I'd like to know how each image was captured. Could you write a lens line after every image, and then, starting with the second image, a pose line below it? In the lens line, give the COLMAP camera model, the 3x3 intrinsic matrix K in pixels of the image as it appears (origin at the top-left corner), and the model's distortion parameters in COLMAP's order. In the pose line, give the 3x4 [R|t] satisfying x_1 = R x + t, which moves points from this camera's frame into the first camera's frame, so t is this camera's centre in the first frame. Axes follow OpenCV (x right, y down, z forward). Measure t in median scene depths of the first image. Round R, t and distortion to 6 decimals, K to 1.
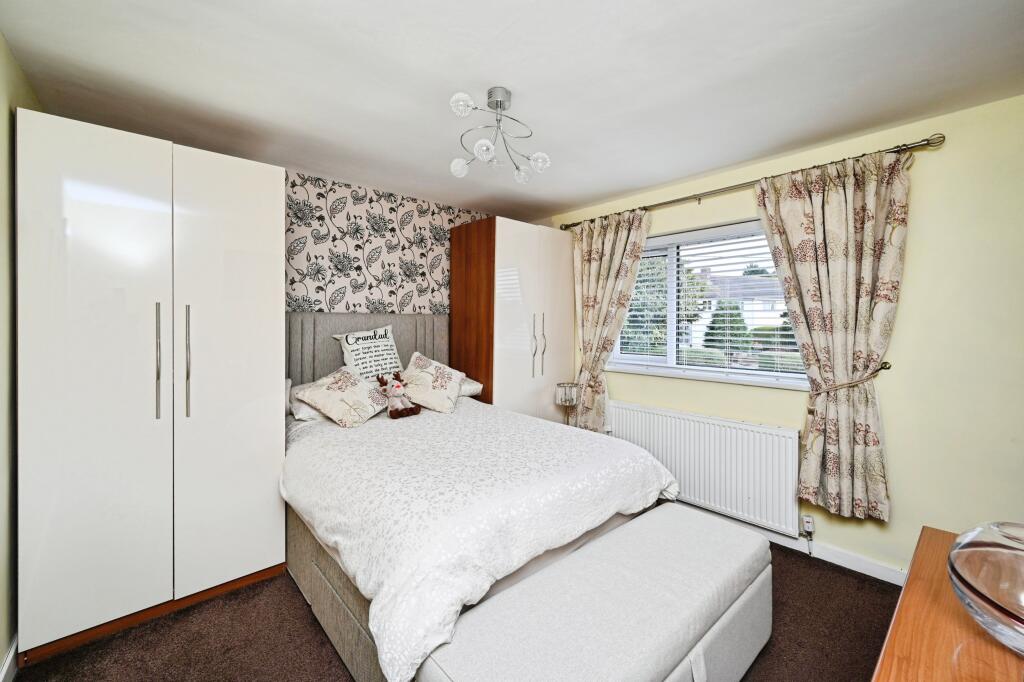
lens RADIAL K [[421.1, 0, 511.9], [0, 421.1, 325.0], [0, 0, 1]] dist [-0.000410, -0.000032]
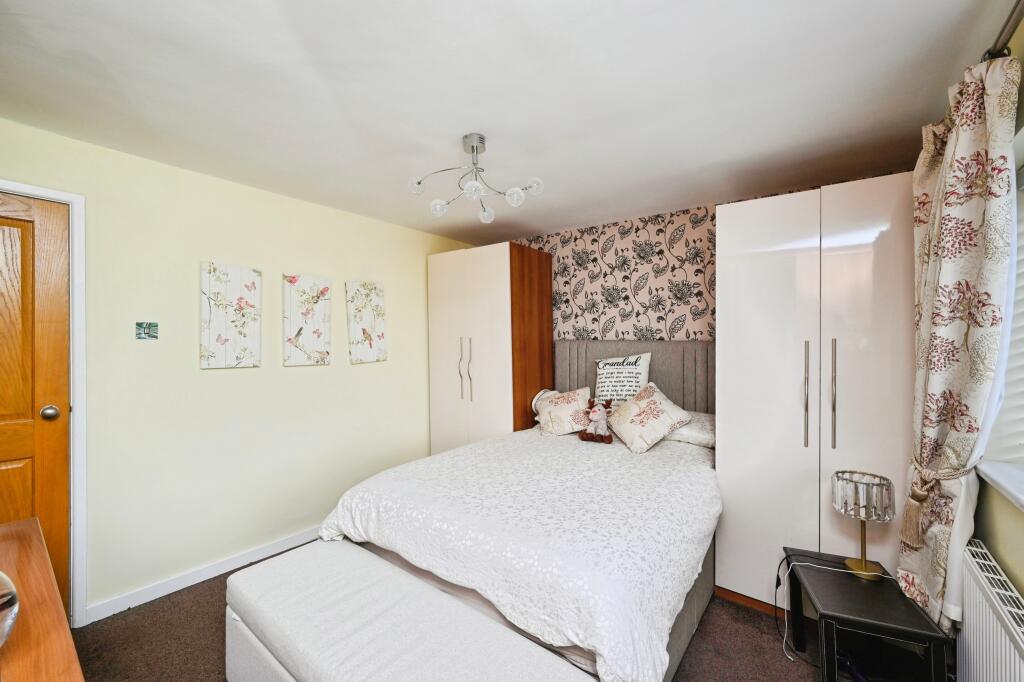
lens RADIAL K [[410.2, 0, 512.0], [0, 410.2, 341.0], [0, 0, 1]] dist [0.000477, 0.000007]
pose [[0.180590, -0.012852, -0.983474, 0.618705], [-0.028244, 0.999435, -0.018247, -0.000446], [0.983153, 0.031073, 0.180125, 0.564947]]
